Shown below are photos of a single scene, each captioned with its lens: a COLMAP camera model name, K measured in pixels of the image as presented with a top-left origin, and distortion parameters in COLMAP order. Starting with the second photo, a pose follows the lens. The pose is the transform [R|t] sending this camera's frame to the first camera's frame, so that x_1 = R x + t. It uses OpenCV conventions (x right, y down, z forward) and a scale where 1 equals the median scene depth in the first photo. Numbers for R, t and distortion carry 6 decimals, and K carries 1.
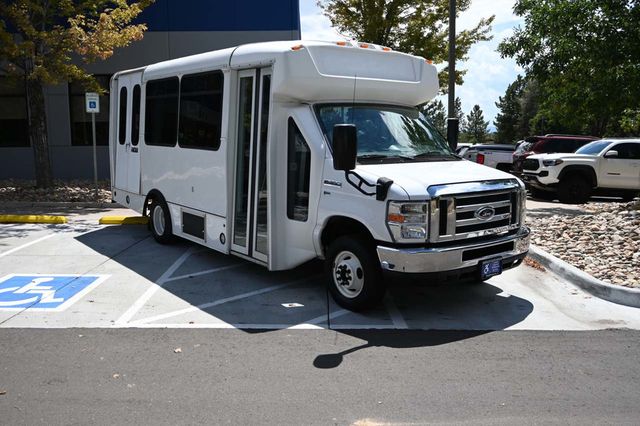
lens RADIAL K [[563.7, 0, 319.4], [0, 563.7, 213.2], [0, 0, 1]] dist [-0.015230, -0.008925]
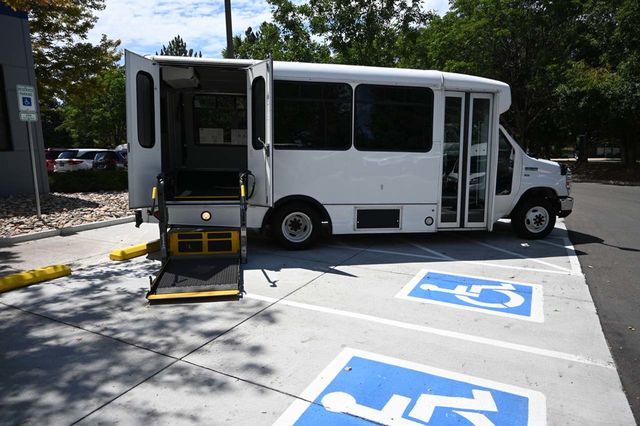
lens RADIAL K [[436.0, 0, 316.2], [0, 436.0, 211.1], [0, 0, 1]] dist [-0.002868, -0.004653]
pose [[0.461651, -0.136963, 0.876424, -1.368960], [0.118583, 0.988669, 0.092041, -0.117835], [-0.879100, 0.061438, 0.472661, 0.900741]]
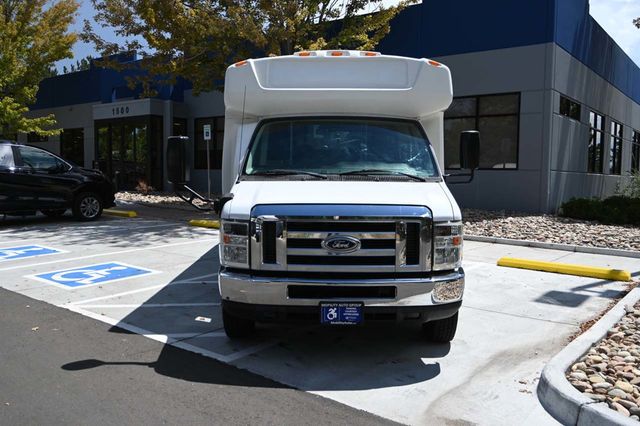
lens RADIAL K [[563.7, 0, 319.4], [0, 563.7, 211.0], [0, 0, 1]] dist [-0.015230, -0.008925]
pose [[0.778642, 0.058962, -0.624692, 0.701000], [-0.092716, 0.995458, -0.021608, -0.024968], [0.620581, 0.074743, 0.780572, 0.321913]]
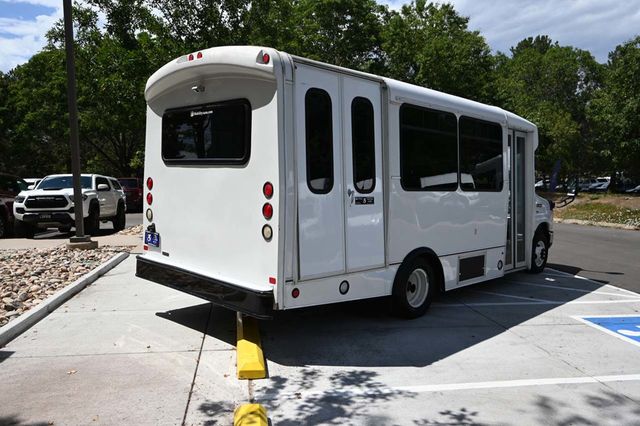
lens RADIAL K [[515.8, 0, 321.2], [0, 515.8, 214.1], [0, 0, 1]] dist [0.000976, -0.008973]
pose [[-0.132123, -0.080425, 0.987965, -1.409552], [0.120456, 0.988014, 0.096538, -0.251329], [-0.983887, 0.131761, -0.120851, 1.769076]]
